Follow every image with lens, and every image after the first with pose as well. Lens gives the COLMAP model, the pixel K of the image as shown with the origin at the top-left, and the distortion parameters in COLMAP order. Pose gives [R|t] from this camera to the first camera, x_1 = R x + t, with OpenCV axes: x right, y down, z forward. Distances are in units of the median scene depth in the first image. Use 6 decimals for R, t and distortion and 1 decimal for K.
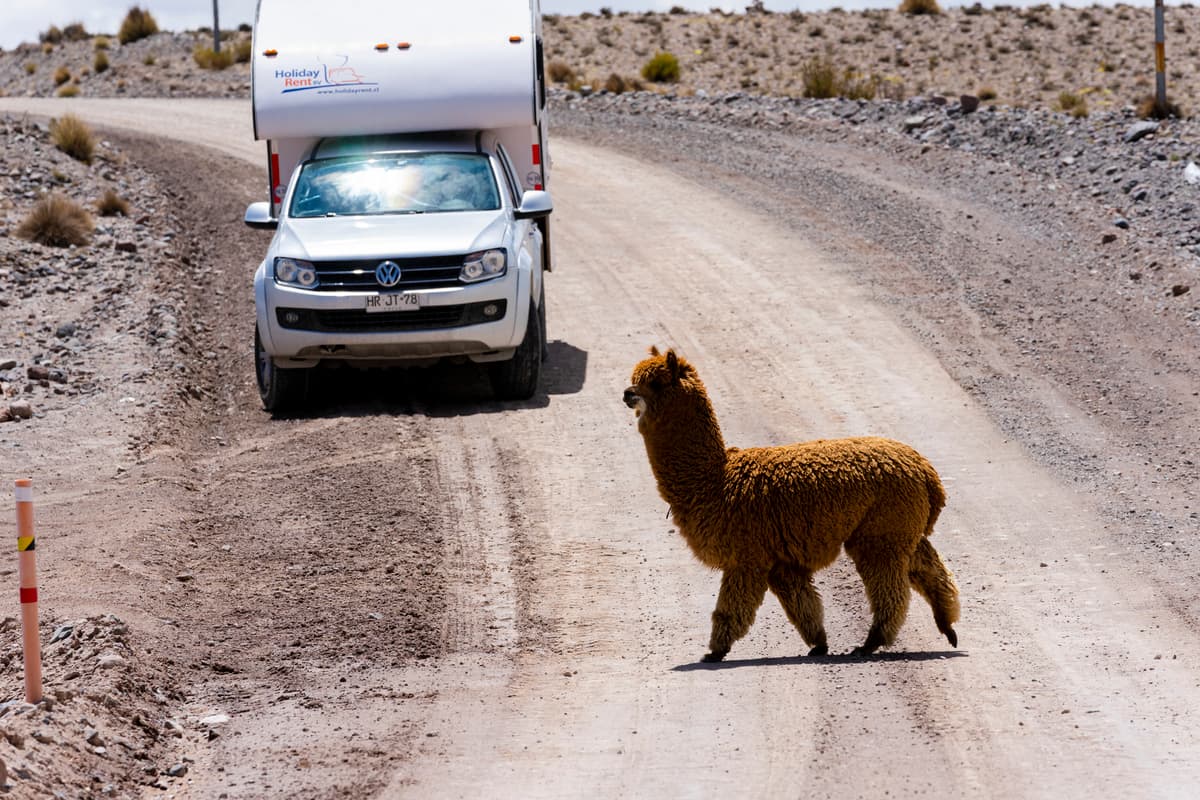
lens RADIAL K [[6874.0, 0, 600.0], [0, 6874.0, 400.0], [0, 0, 1]] dist [0.473777, 1.068683]
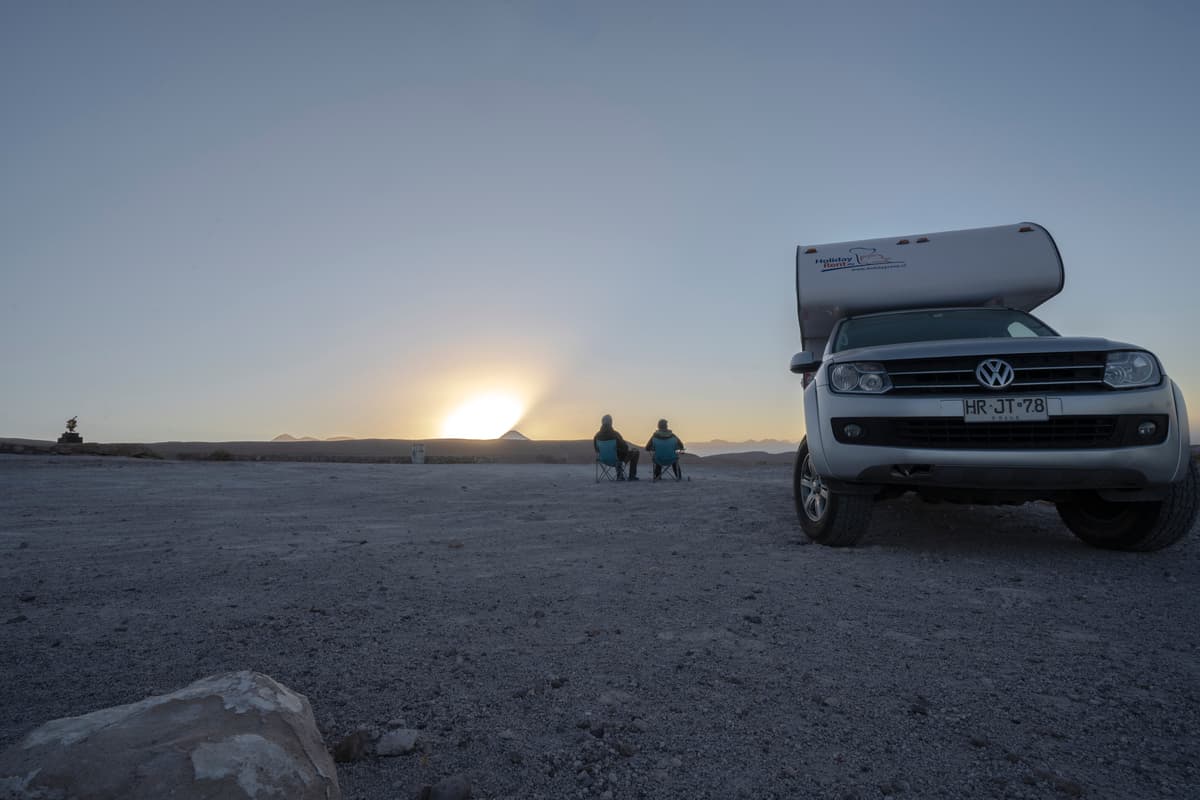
lens RADIAL K [[623.8, 0, 600.0], [0, 623.8, 400.0], [0, 0, 1]] dist [0.000237, 0.000163]
pose [[0.947655, 0.015377, -0.318926, -0.047556], [-0.063428, 0.987999, -0.140833, -0.002944], [0.312934, 0.153690, 0.937258, 0.881232]]
